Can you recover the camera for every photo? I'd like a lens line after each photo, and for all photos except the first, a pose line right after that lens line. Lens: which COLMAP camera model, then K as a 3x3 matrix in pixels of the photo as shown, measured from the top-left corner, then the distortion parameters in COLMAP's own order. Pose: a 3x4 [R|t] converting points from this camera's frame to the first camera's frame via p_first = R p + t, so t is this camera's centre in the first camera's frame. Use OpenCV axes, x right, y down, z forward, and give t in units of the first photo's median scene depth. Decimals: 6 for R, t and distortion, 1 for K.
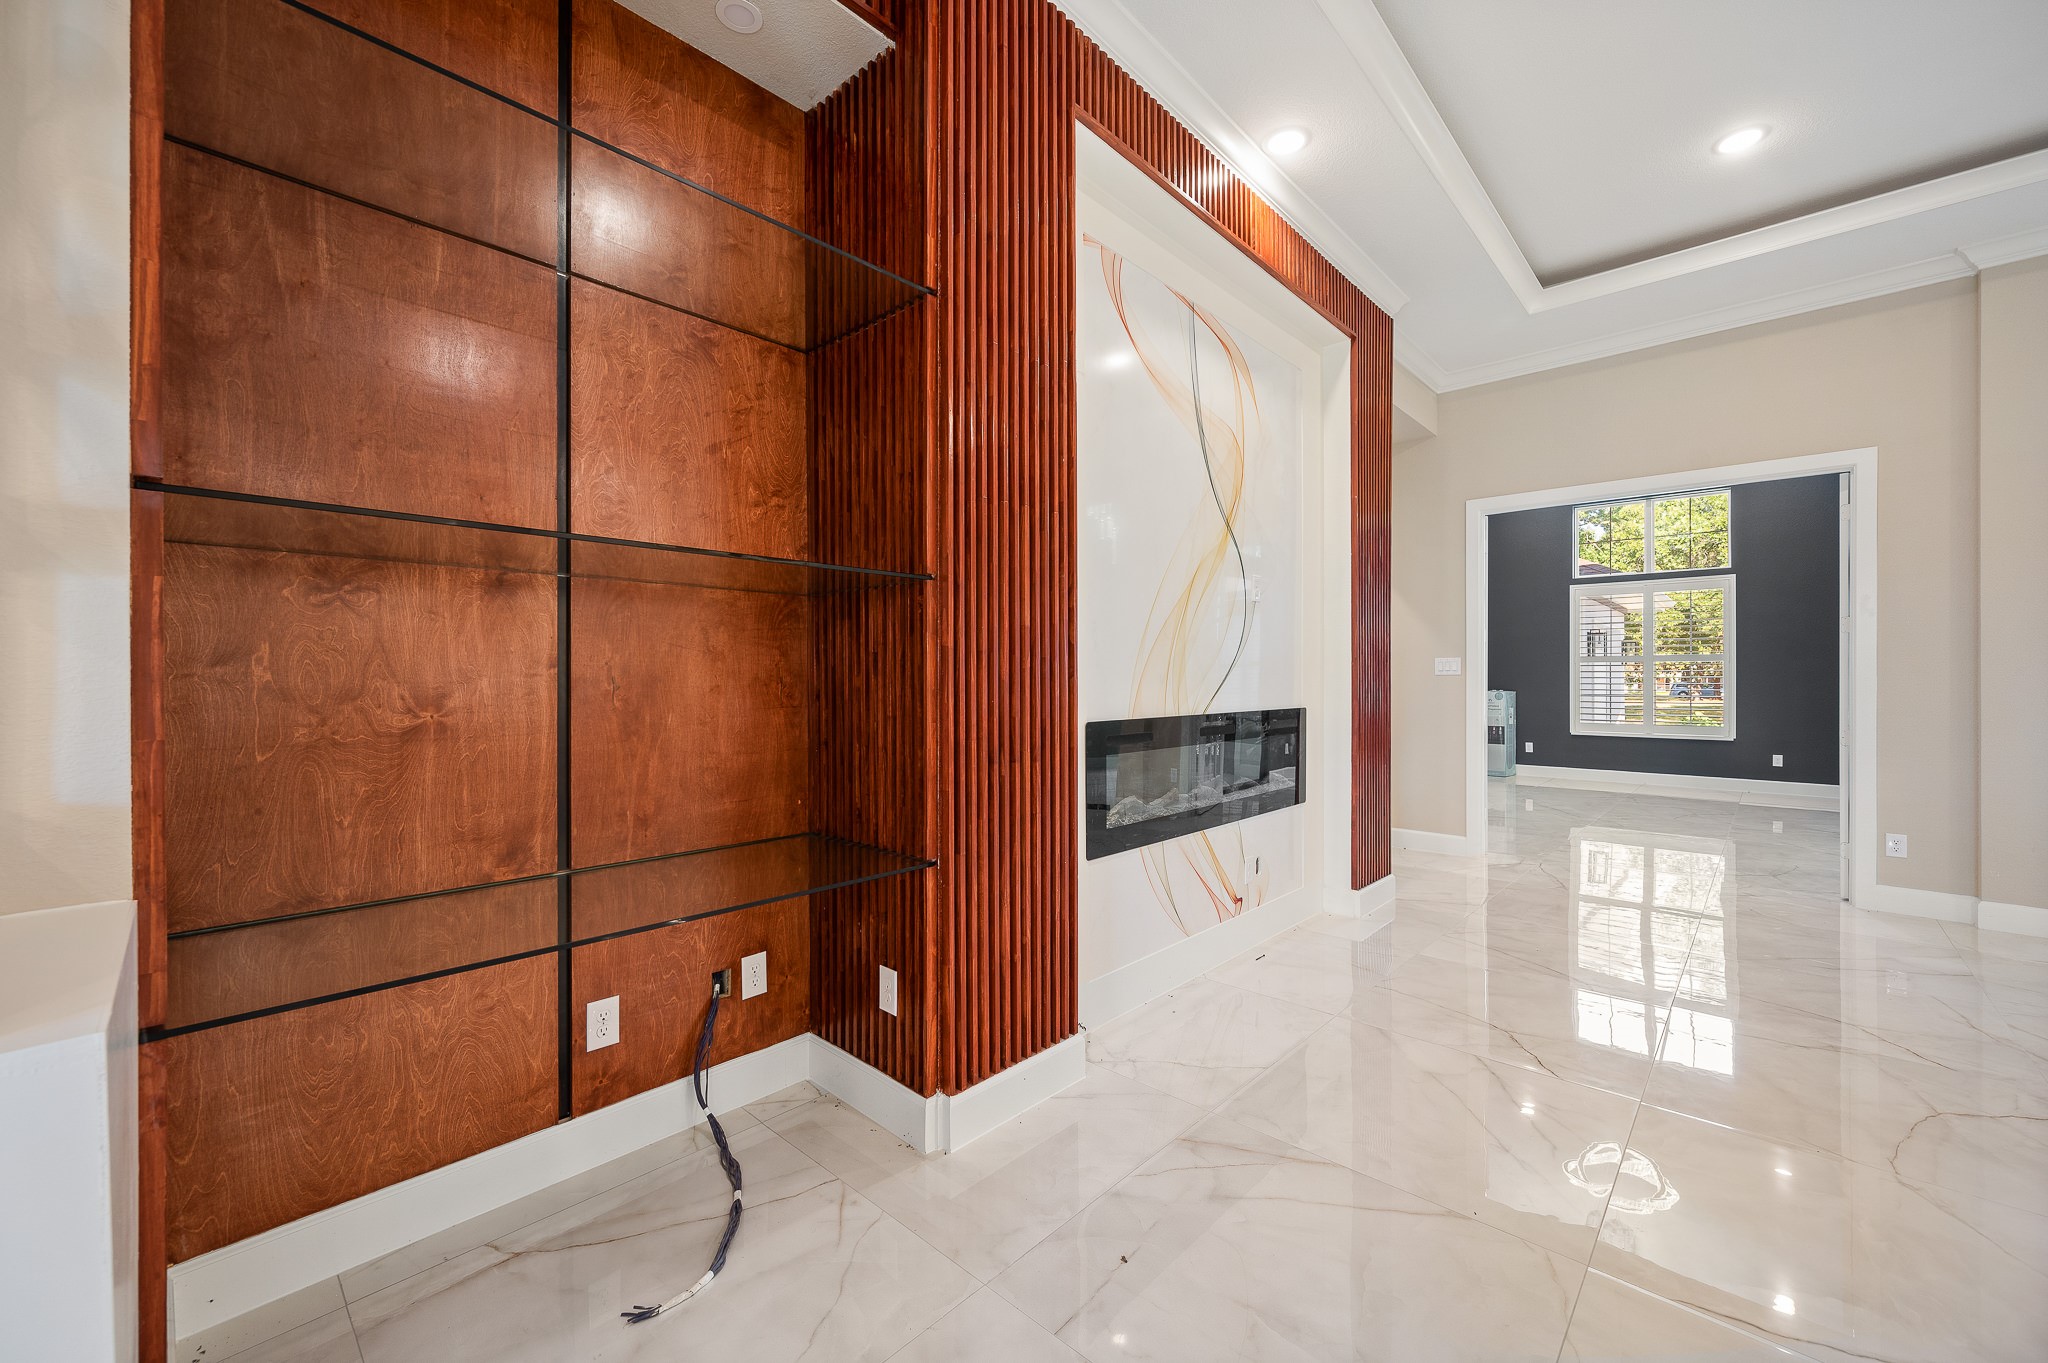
lens RADIAL K [[809.6, 0, 1028.5], [0, 809.6, 682.0], [0, 0, 1]] dist [-0.007218, 0.000672]
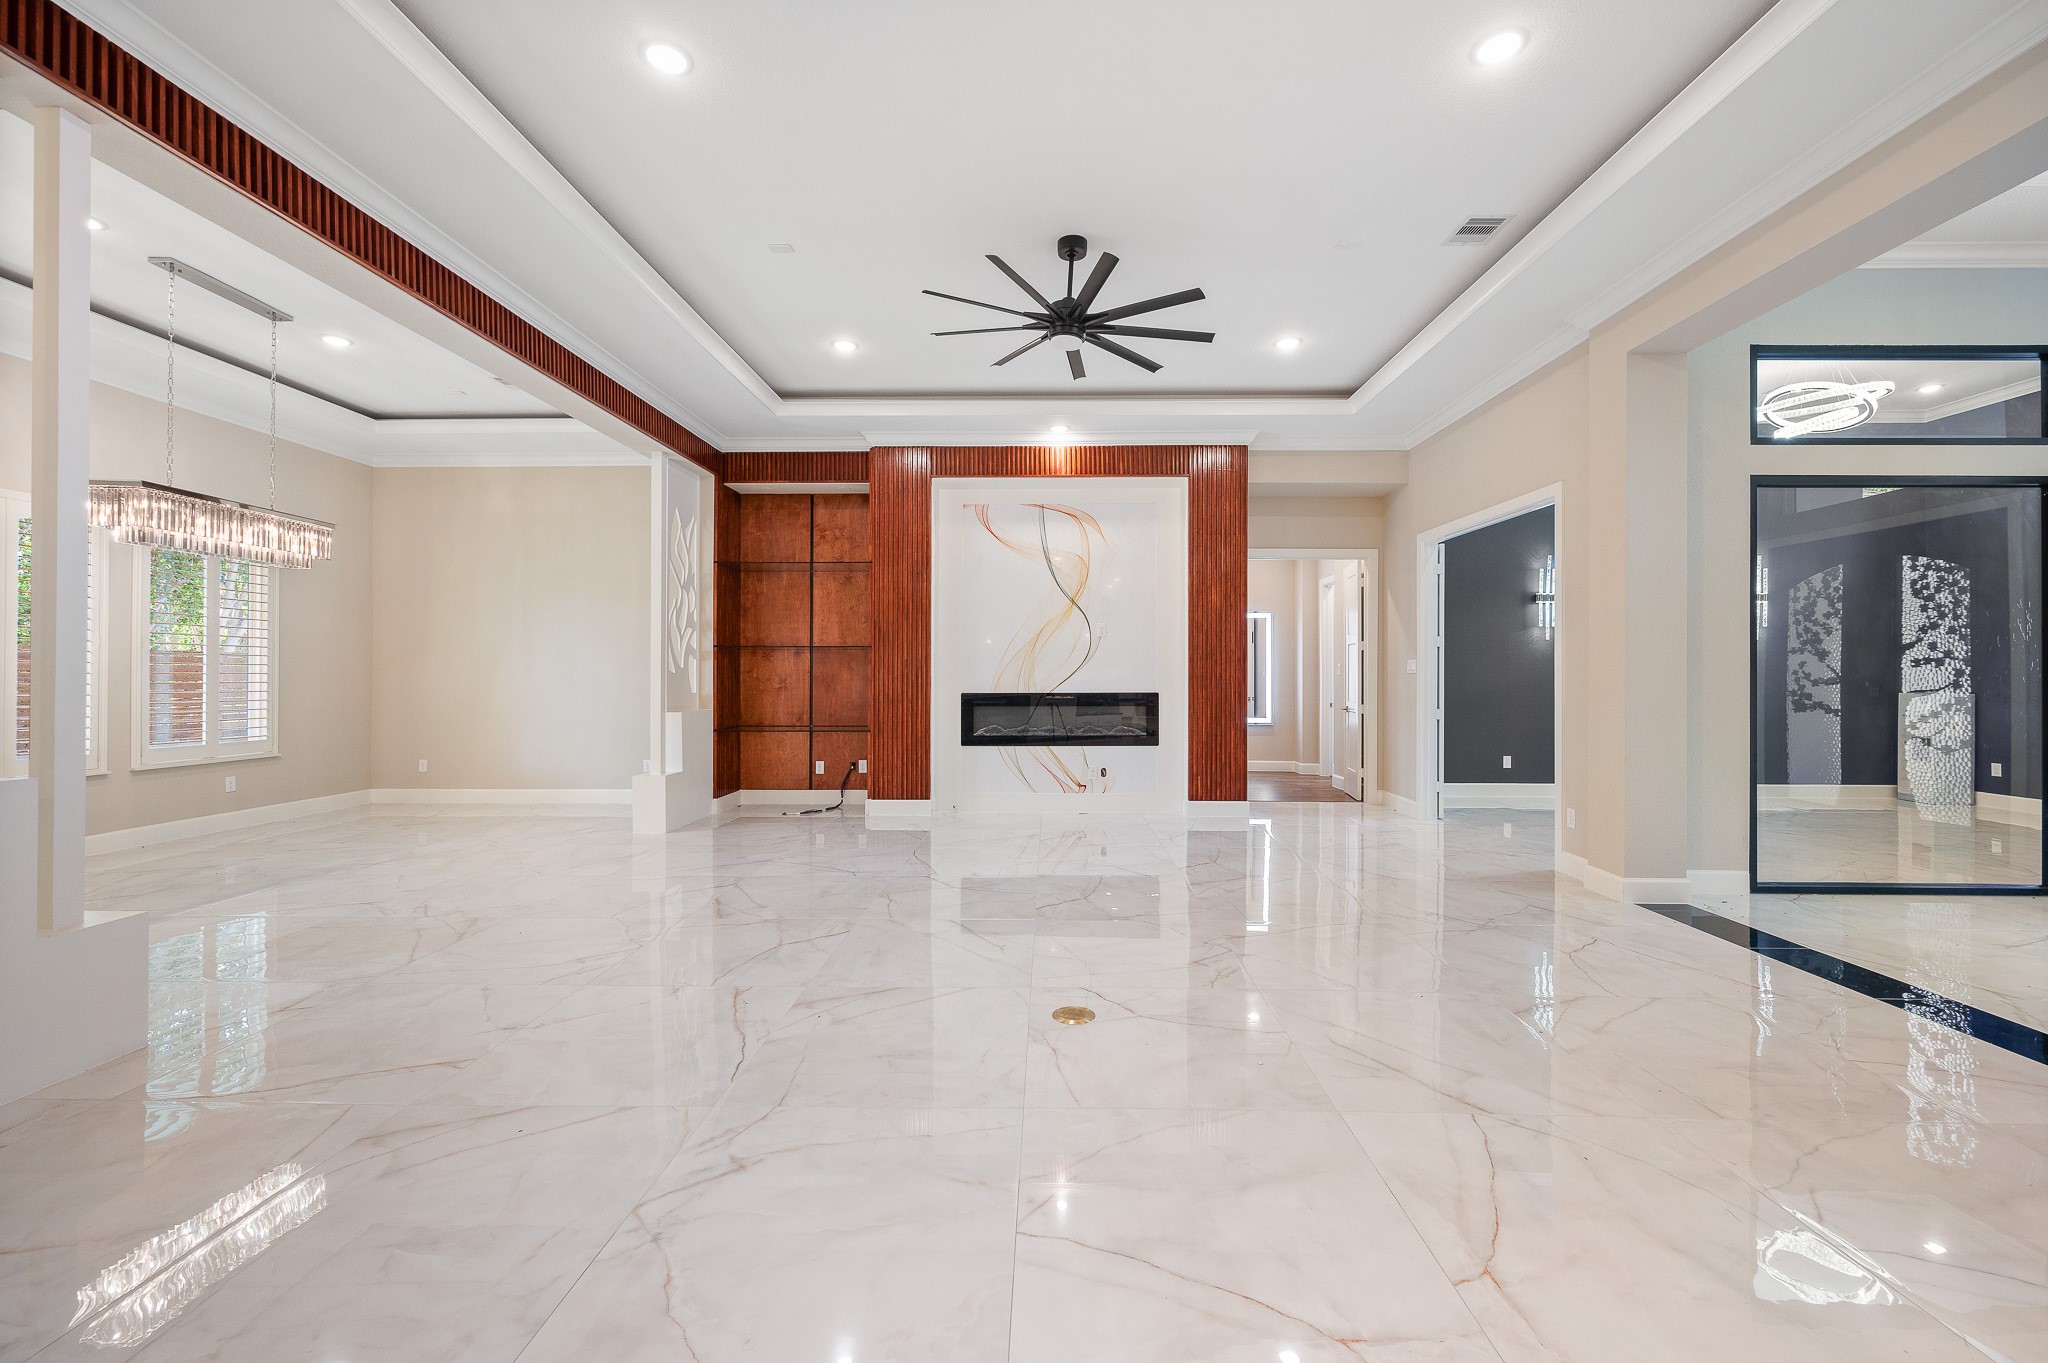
lens RADIAL K [[809.6, 0, 1032.7], [0, 809.6, 673.2], [0, 0, 1]] dist [-0.007218, 0.000672]
pose [[0.664159, -0.001269, -0.747590, 1.822287], [-0.004116, 0.999977, -0.005355, -0.000097], [0.747580, 0.006634, 0.664139, -0.471371]]
